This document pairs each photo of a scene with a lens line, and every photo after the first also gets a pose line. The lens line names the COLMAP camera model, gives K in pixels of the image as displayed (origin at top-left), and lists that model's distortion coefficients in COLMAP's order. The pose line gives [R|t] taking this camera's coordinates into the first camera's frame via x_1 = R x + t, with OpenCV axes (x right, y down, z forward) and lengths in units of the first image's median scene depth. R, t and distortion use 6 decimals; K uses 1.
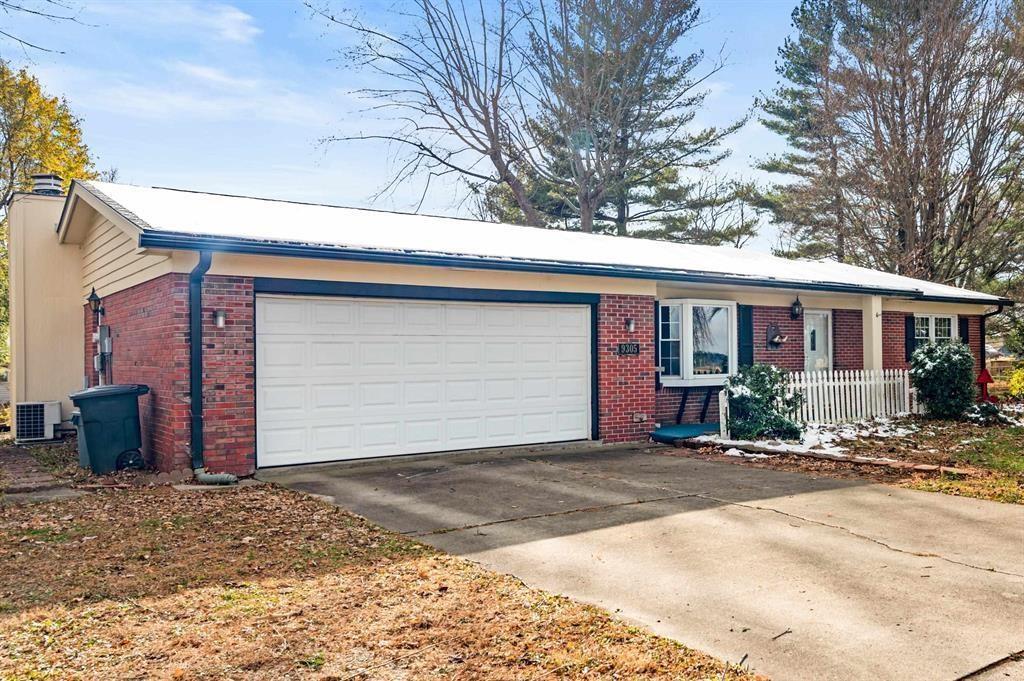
lens RADIAL K [[821.0, 0, 512.0], [0, 821.0, 340.5], [0, 0, 1]] dist [-0.000644, -0.000528]
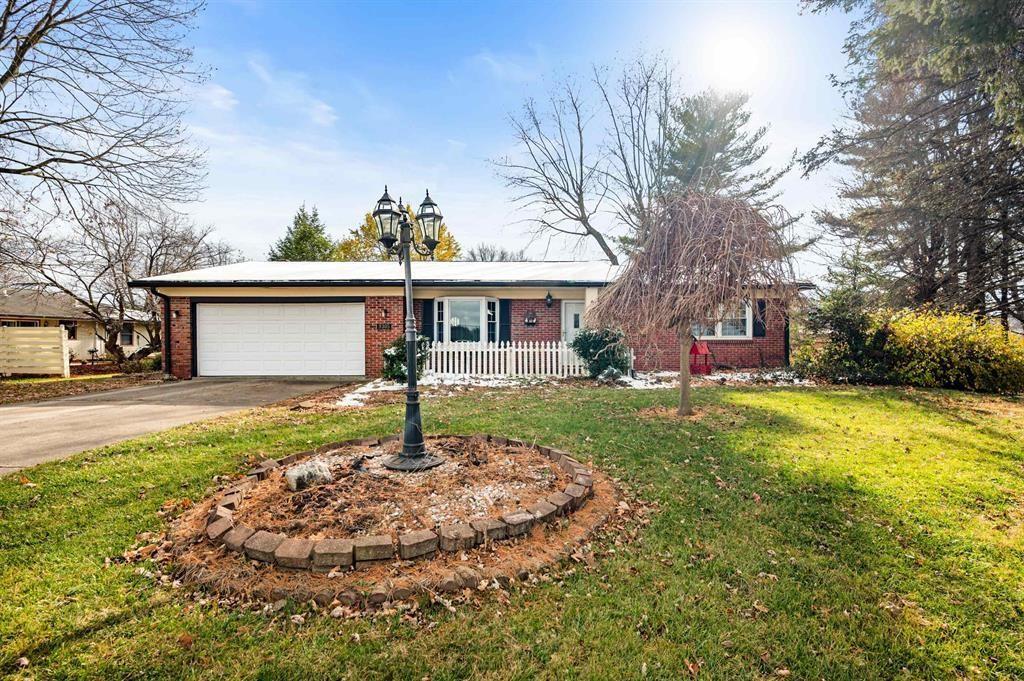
lens RADIAL K [[417.4, 0, 512.0], [0, 417.4, 340.5], [0, 0, 1]] dist [-0.001058, -0.000021]
pose [[0.813461, 0.012180, -0.581492, 0.805267], [0.003530, 0.999659, 0.025877, 0.016368], [0.581609, -0.023103, 0.813140, 0.383707]]
